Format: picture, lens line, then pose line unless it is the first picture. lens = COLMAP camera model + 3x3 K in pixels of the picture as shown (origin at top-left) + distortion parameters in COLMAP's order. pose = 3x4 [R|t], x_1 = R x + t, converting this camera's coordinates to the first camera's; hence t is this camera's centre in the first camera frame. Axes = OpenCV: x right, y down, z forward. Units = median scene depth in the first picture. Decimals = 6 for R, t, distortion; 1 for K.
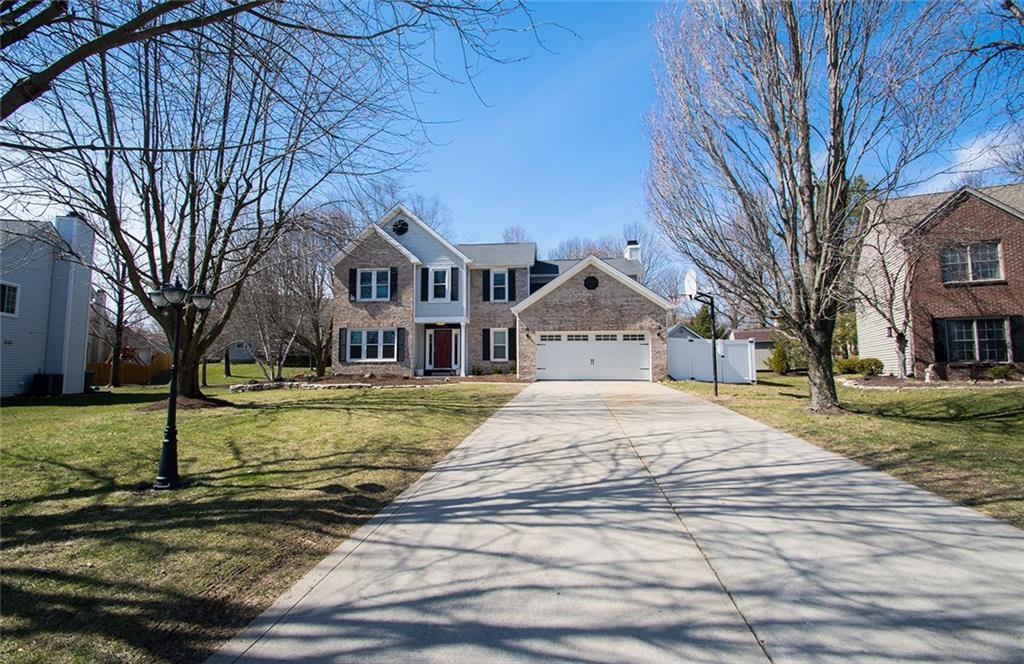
lens RADIAL K [[462.8, 0, 513.4], [0, 462.8, 325.1], [0, 0, 1]] dist [0.000554, -0.000012]
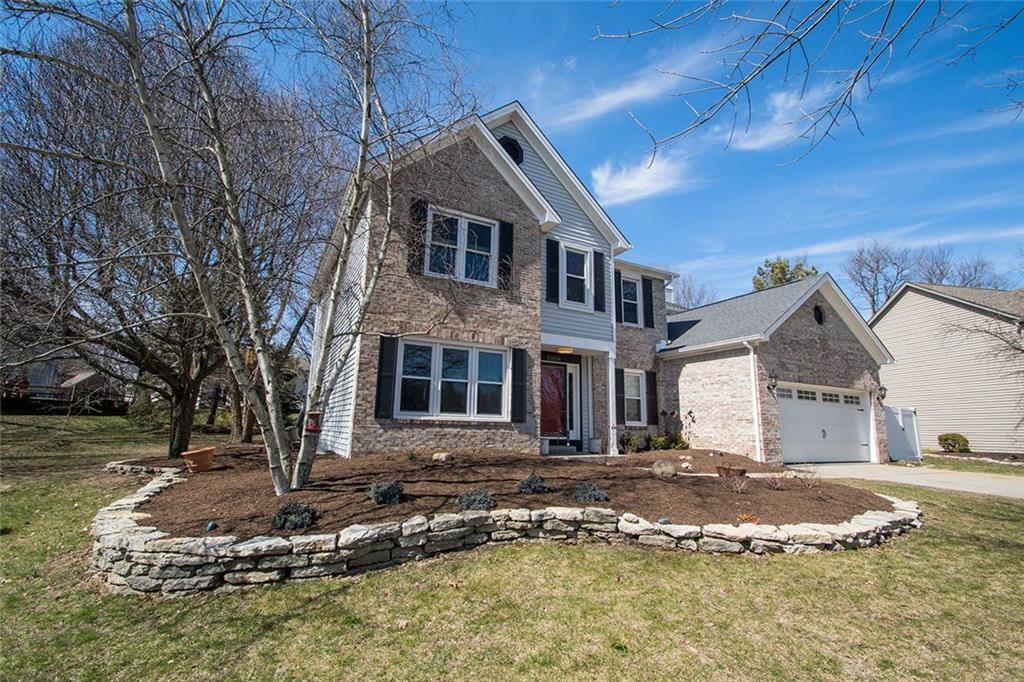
lens RADIAL K [[438.7, 0, 512.6], [0, 438.7, 342.6], [0, 0, 1]] dist [0.000725, 0.000048]
pose [[0.834508, 0.125984, 0.536400, -0.479466], [-0.077143, 0.990635, -0.112655, 0.048878], [-0.545569, 0.052632, 0.836412, 0.624524]]
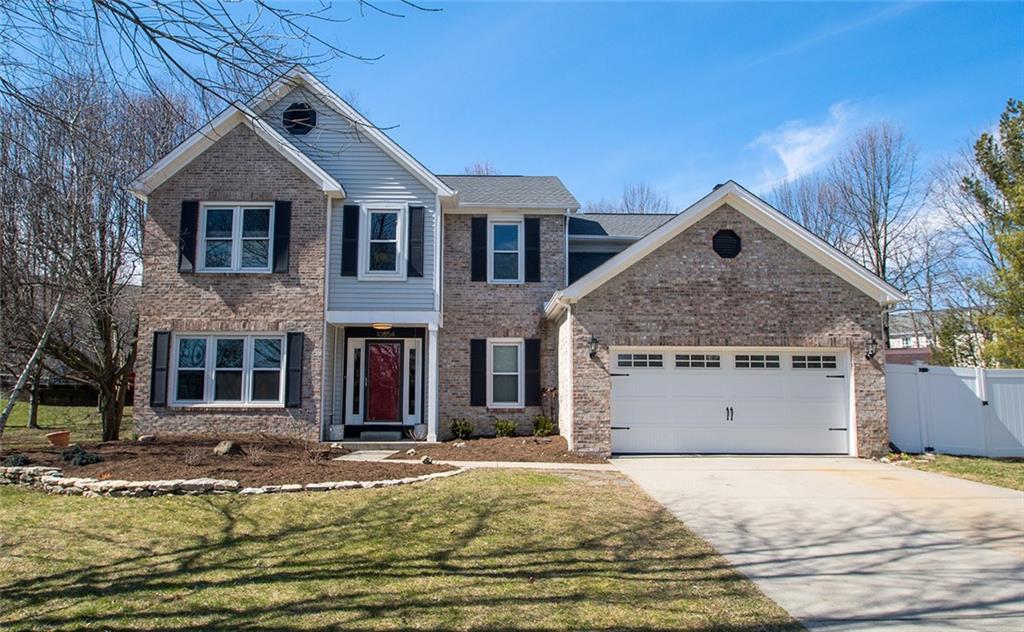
lens RADIAL K [[677.8, 0, 509.8], [0, 677.8, 319.2], [0, 0, 1]] dist [-0.027528, 0.003631]
pose [[0.992057, 0.022582, 0.123743, -0.115680], [-0.018536, 0.999258, -0.033752, 0.010659], [-0.124414, 0.031190, 0.991740, 0.312600]]
